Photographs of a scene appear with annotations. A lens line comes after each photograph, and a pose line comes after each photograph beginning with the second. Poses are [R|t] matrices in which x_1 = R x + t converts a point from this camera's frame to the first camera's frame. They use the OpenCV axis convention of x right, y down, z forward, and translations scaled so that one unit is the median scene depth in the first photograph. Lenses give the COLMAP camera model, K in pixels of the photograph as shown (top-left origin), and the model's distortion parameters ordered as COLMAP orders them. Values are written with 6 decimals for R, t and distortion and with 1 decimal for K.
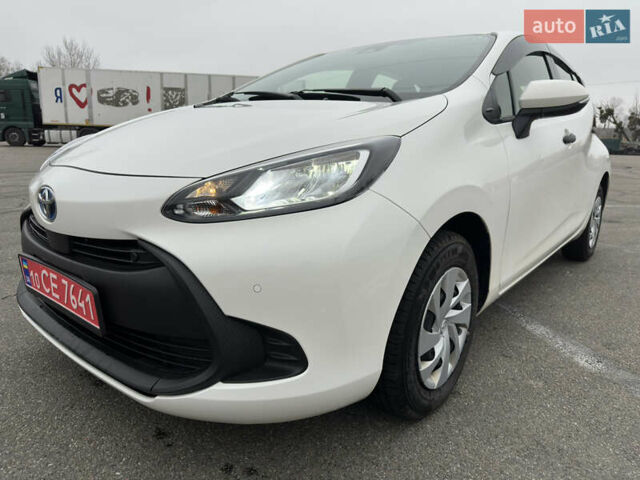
lens RADIAL K [[449.0, 0, 320.0], [0, 449.0, 240.0], [0, 0, 1]] dist [0.037683, -0.039758]
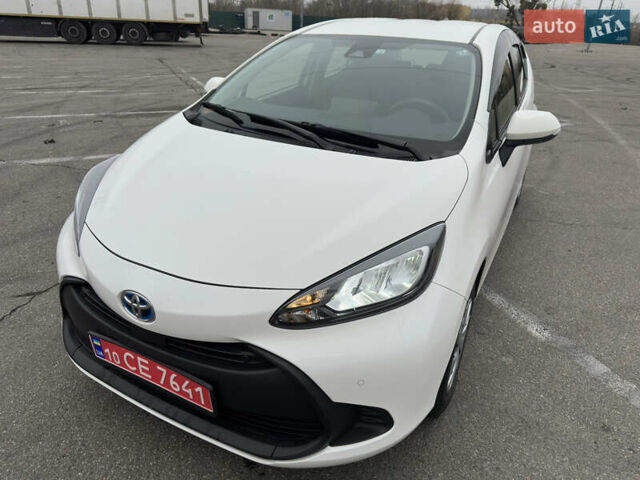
lens RADIAL K [[449.0, 0, 320.0], [0, 449.0, 240.0], [0, 0, 1]] dist [0.037683, -0.039758]
pose [[0.977088, -0.085131, 0.195067, -0.354692], [0.036663, 0.970143, 0.239747, -0.447976], [-0.209653, -0.227102, 0.951036, -0.068225]]
